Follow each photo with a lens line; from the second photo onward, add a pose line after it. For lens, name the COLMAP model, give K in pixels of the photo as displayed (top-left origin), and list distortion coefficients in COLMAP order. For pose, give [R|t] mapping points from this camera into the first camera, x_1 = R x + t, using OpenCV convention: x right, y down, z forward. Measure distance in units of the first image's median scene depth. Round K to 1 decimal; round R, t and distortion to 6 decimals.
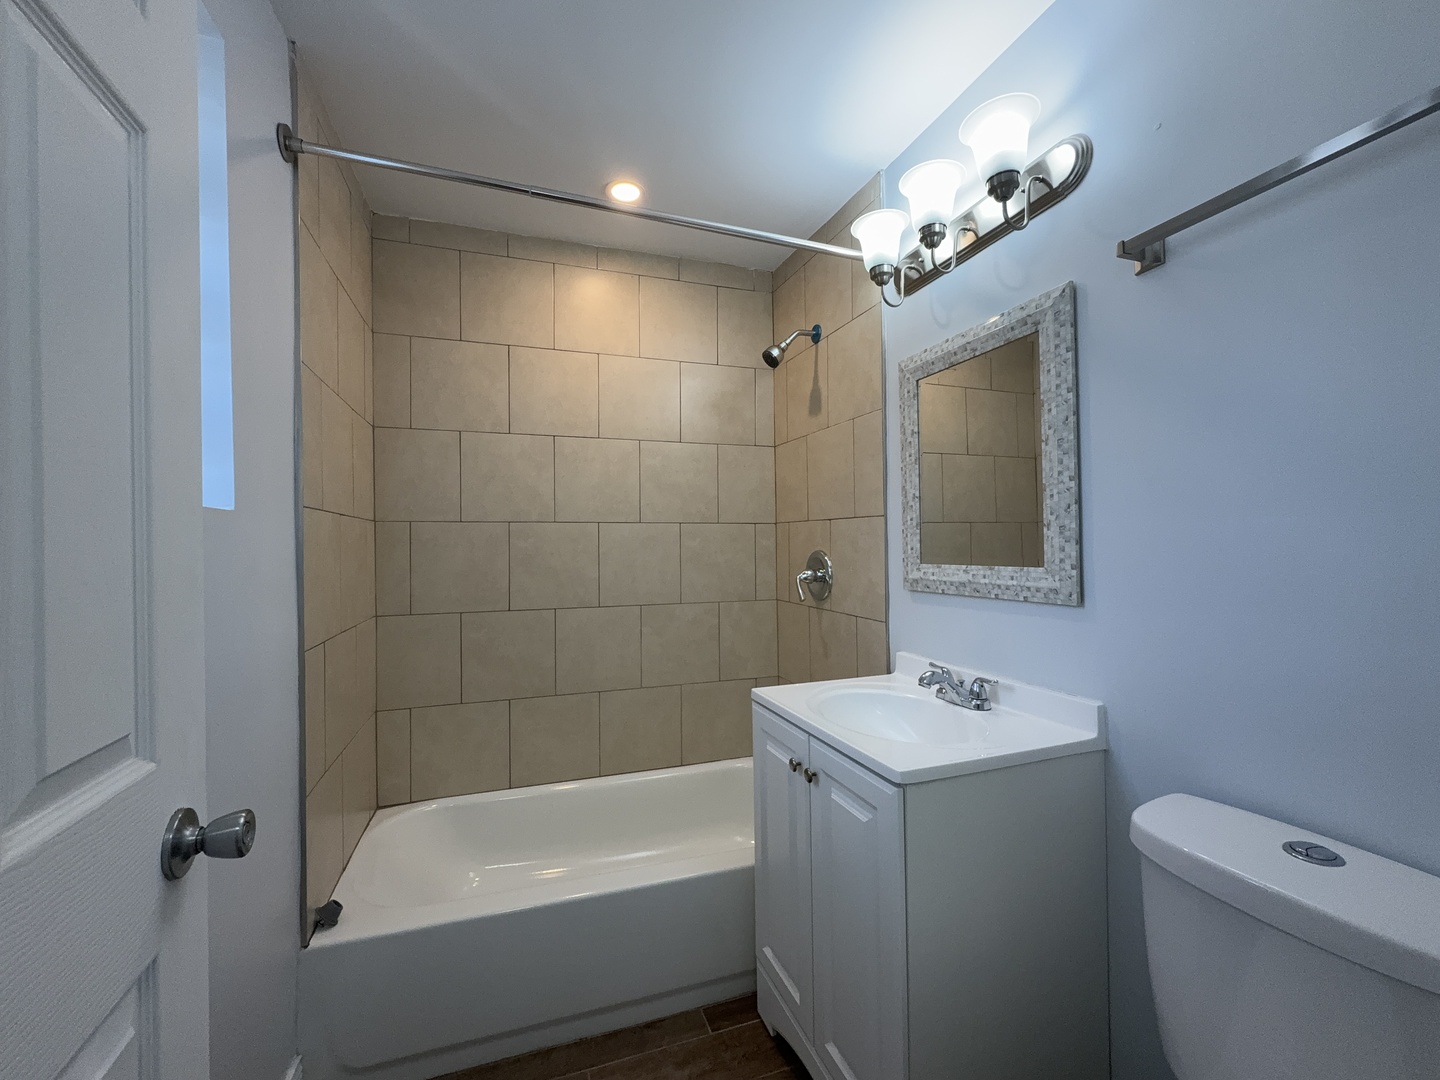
lens RADIAL K [[580.8, 0, 718.6], [0, 580.8, 547.6], [0, 0, 1]] dist [-0.006618, 0.000508]
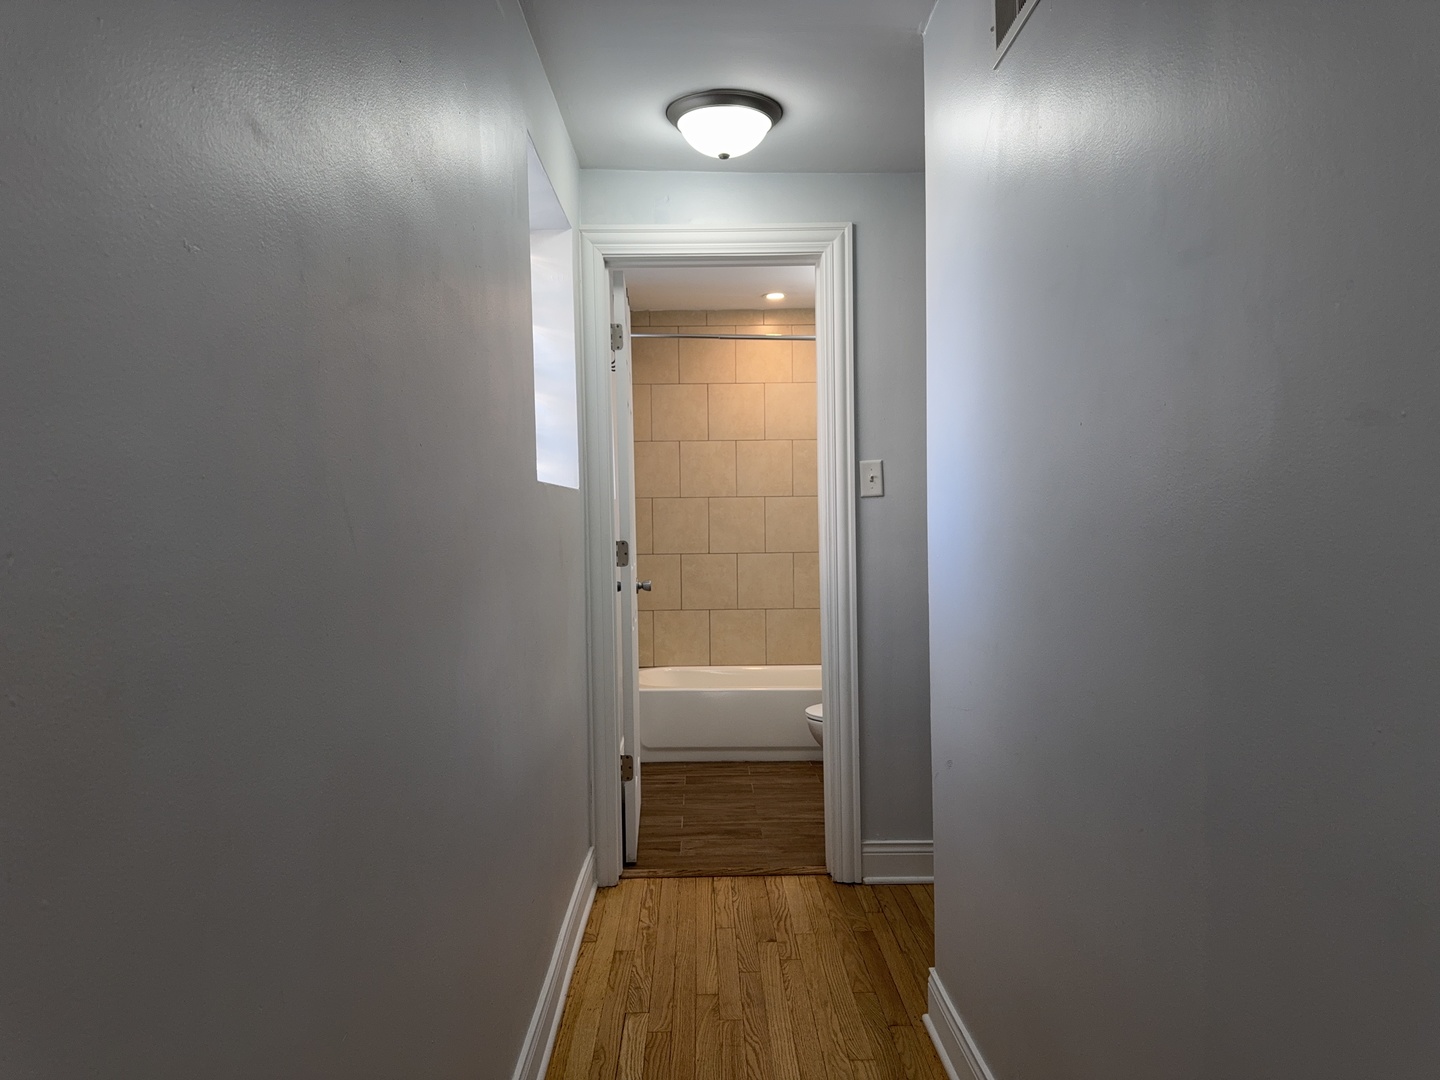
lens RADIAL K [[1009.6, 0, 719.9], [0, 1009.6, 536.6], [0, 0, 1]] dist [0.037382, -0.049386]
pose [[0.943547, 0.006779, -0.331168, 0.564487], [0.005373, 0.999346, 0.035767, -0.035633], [0.331194, -0.035527, 0.942894, -1.545357]]
